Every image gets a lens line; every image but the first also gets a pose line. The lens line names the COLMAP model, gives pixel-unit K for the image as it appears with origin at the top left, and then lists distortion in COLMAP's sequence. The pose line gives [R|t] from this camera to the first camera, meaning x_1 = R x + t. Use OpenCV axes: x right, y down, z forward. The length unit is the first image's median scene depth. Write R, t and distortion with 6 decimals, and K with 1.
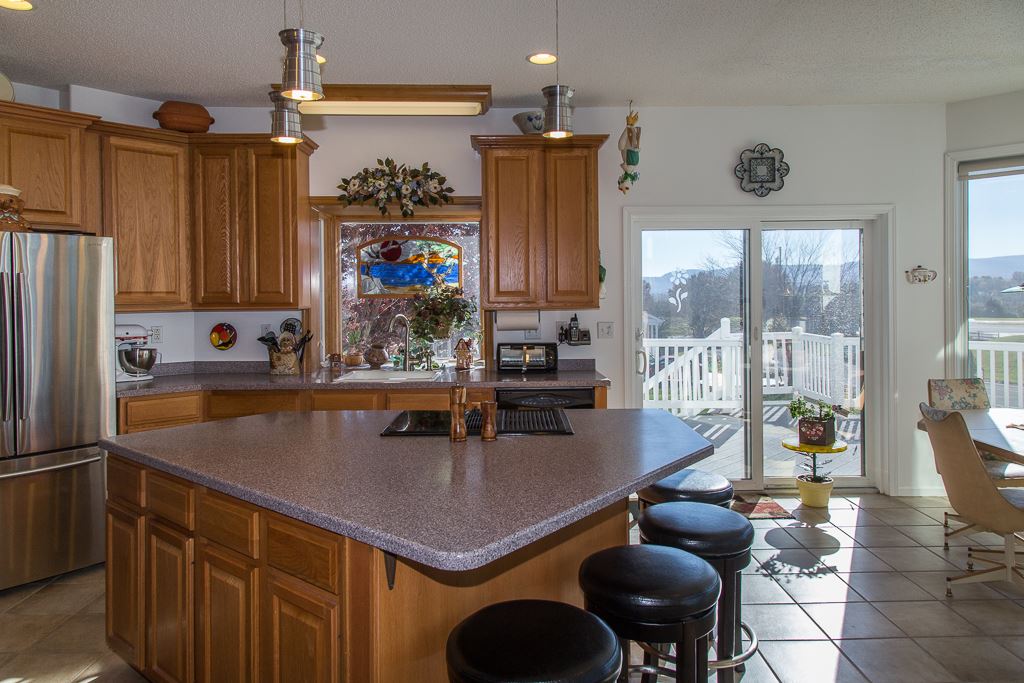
lens RADIAL K [[670.5, 0, 516.2], [0, 670.5, 291.3], [0, 0, 1]] dist [0.010669, 0.002959]
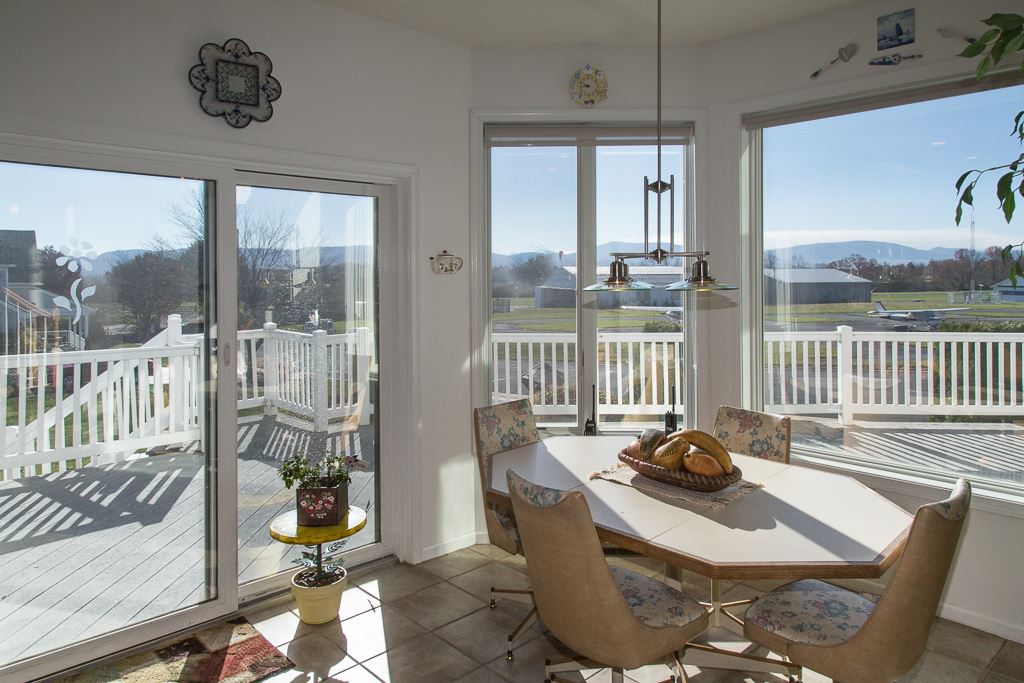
lens RADIAL K [[670.5, 0, 516.2], [0, 670.5, 291.3], [0, 0, 1]] dist [0.010669, 0.002959]
pose [[0.718313, -0.004079, 0.695708, 0.125424], [-0.012827, 0.999735, 0.019105, -0.007277], [-0.695602, -0.022647, 0.718071, 0.390065]]
